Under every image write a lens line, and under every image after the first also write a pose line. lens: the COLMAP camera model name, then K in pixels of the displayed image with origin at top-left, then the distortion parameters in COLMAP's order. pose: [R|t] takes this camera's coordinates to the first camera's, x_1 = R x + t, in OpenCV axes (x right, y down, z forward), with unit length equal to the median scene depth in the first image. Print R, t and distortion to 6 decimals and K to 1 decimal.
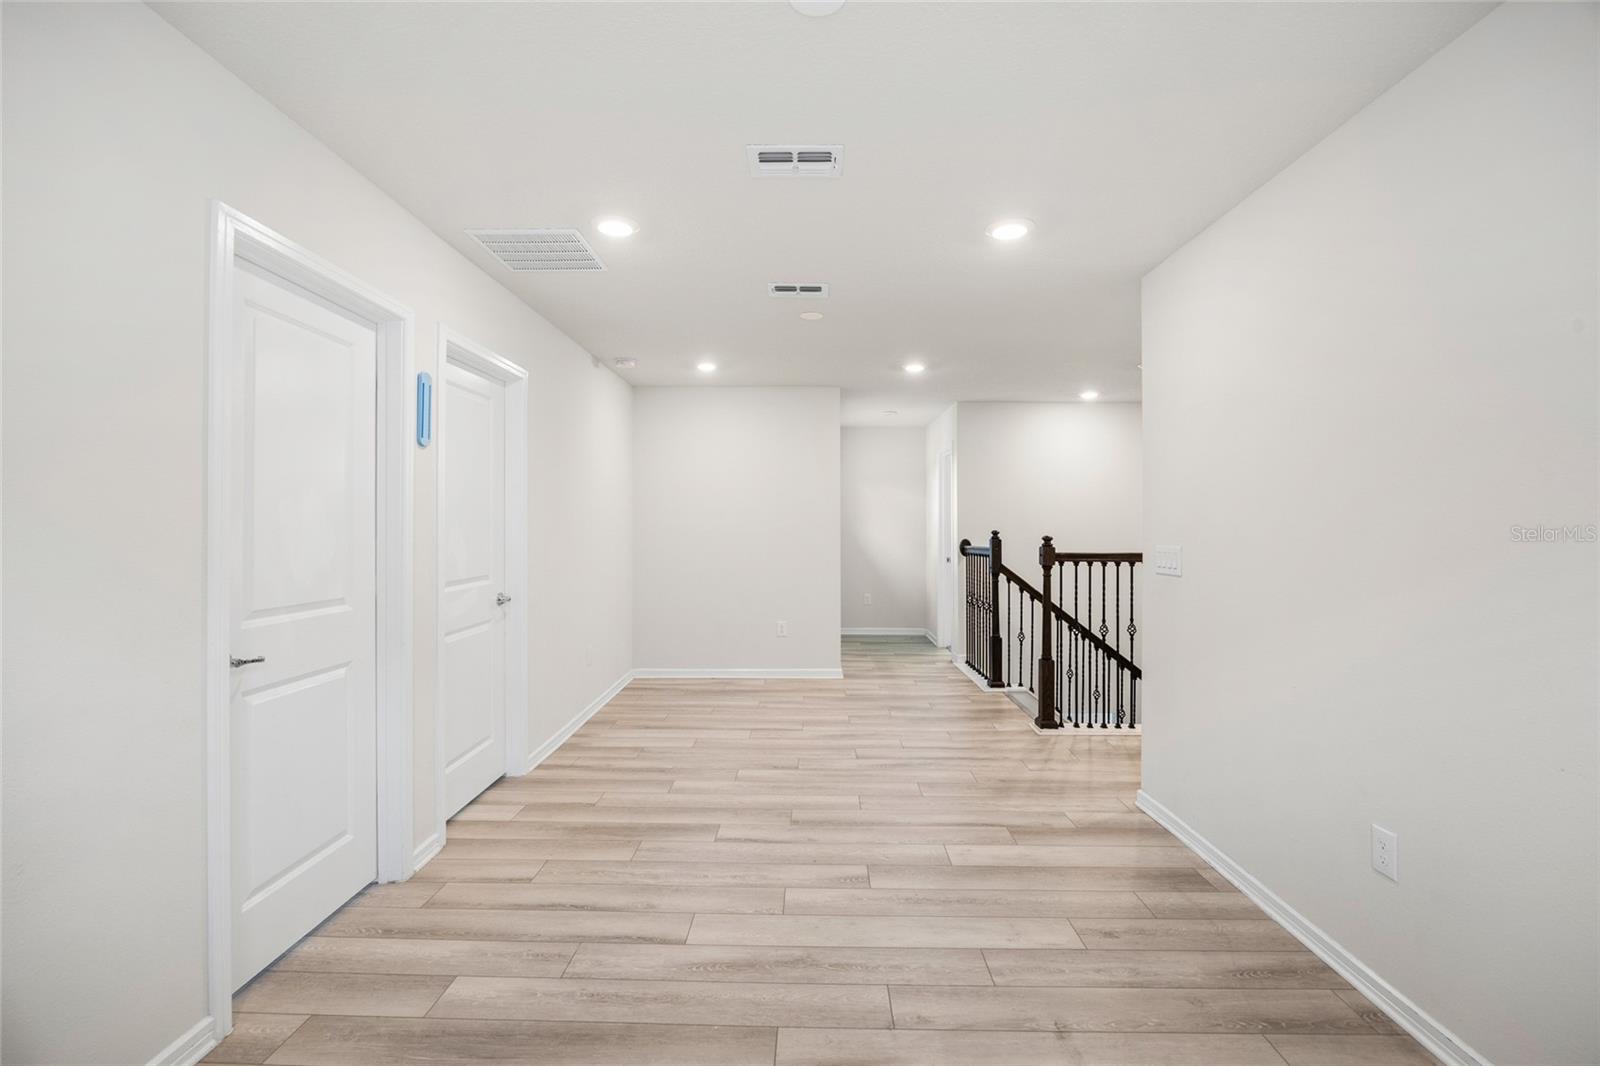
lens RADIAL K [[691.6, 0, 796.7], [0, 691.6, 525.4], [0, 0, 1]] dist [-0.017330, 0.000250]
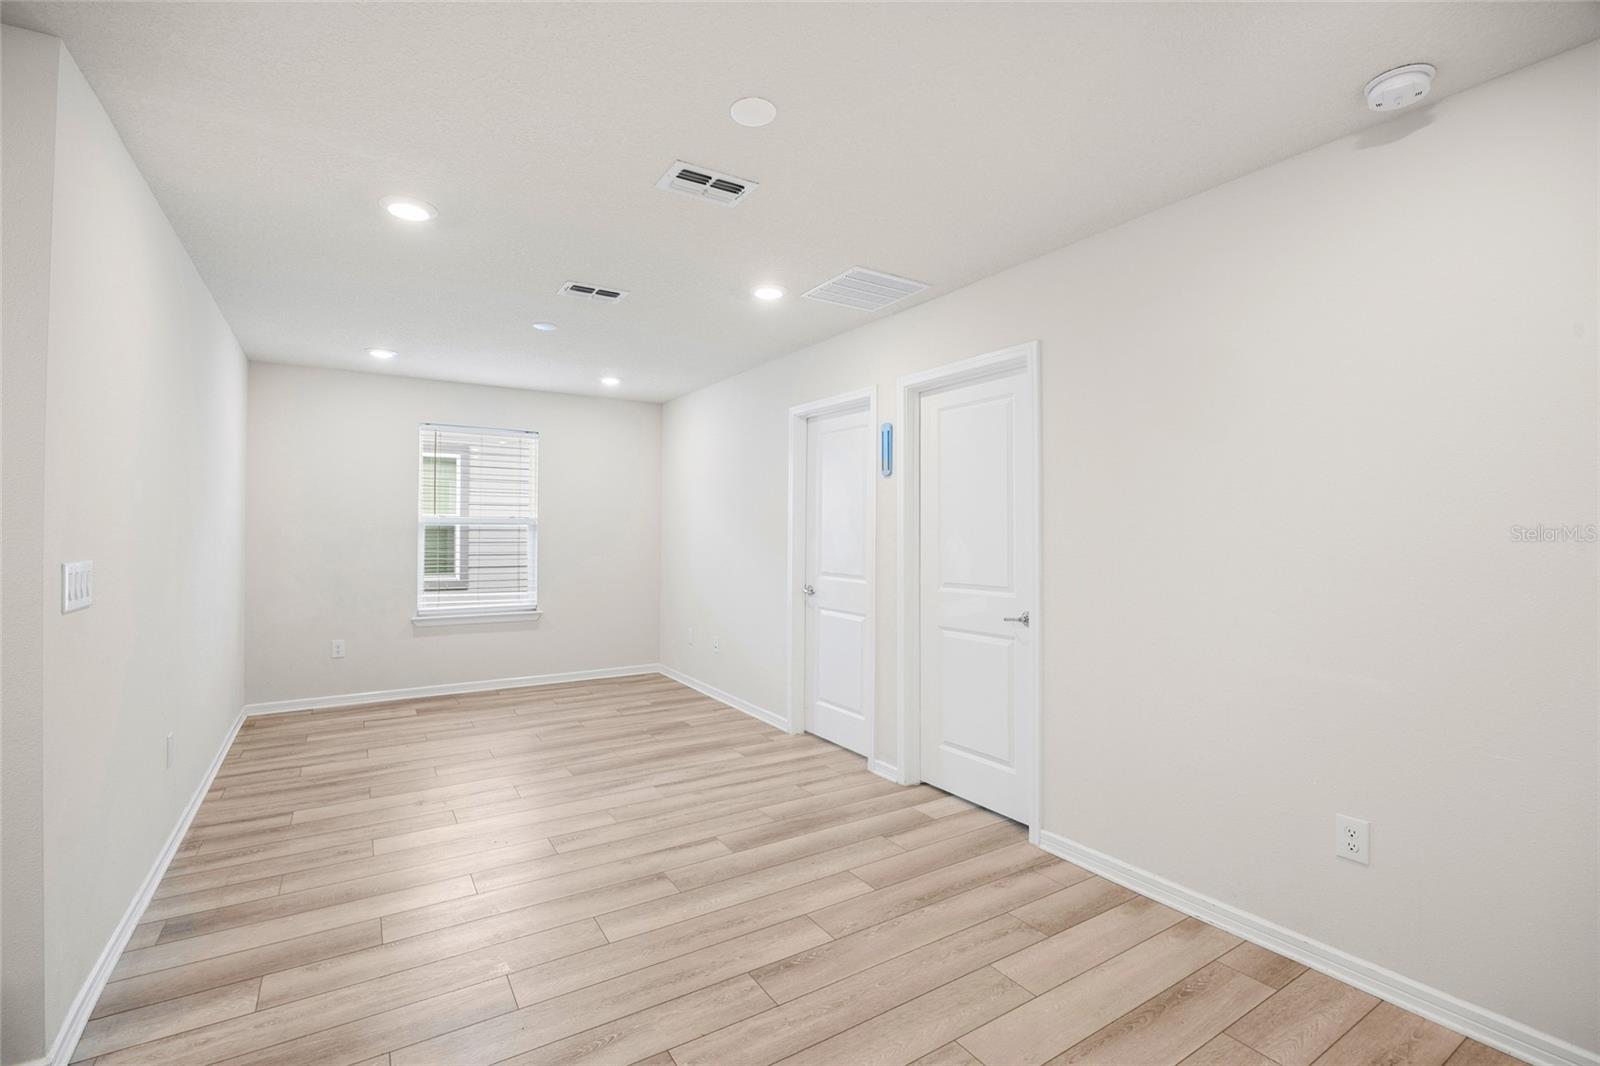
lens RADIAL K [[691.6, 0, 796.7], [0, 691.6, 525.4], [0, 0, 1]] dist [-0.017330, 0.000250]
pose [[-0.826684, -0.010610, -0.562567, 0.391901], [-0.002745, 0.999886, -0.014825, 0.004705], [0.562660, -0.010712, -0.826619, 2.052183]]
